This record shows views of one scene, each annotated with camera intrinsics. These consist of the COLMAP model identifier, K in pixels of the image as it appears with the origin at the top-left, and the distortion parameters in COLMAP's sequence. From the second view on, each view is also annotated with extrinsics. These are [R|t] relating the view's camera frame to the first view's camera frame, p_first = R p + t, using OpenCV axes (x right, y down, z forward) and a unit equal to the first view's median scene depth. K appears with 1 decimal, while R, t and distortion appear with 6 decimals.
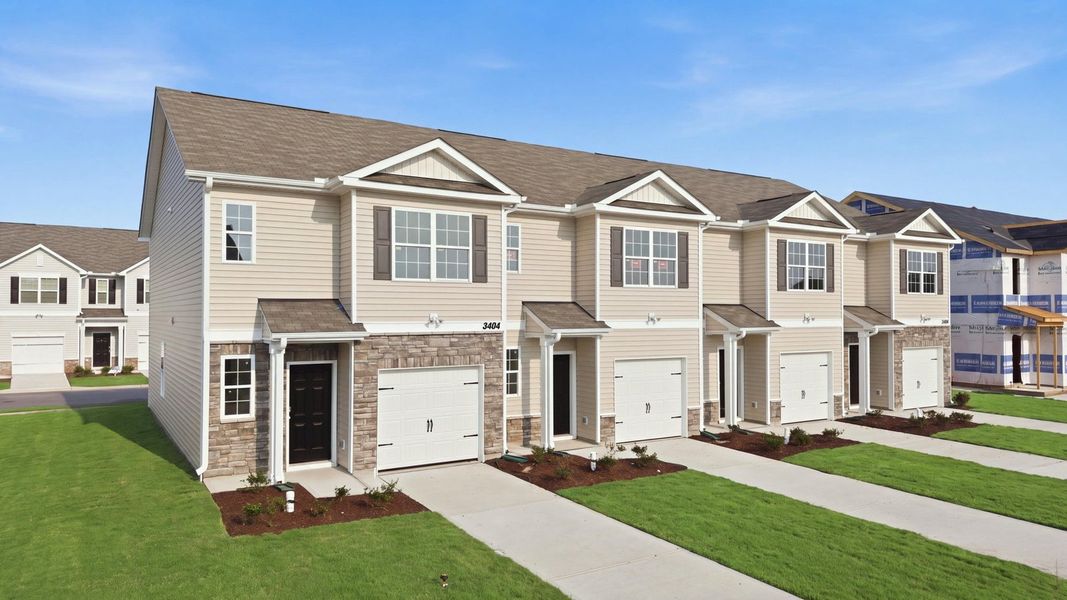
lens RADIAL K [[785.3, 0, 533.9], [0, 785.3, 298.0], [0, 0, 1]] dist [0.052077, -0.000905]
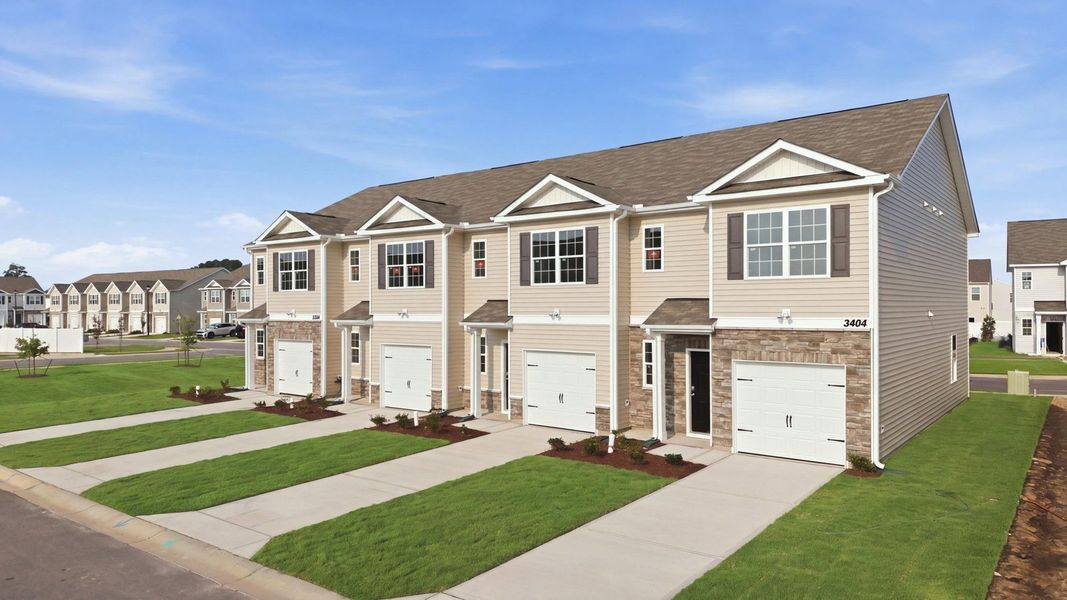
lens RADIAL K [[665.0, 0, 534.6], [0, 665.0, 306.0], [0, 0, 1]] dist [0.066627, 0.000484]
pose [[0.337683, -0.005567, -0.941243, 0.840511], [0.018382, 0.999831, 0.000682, 0.011950], [0.941080, -0.017532, 0.337728, 0.575457]]
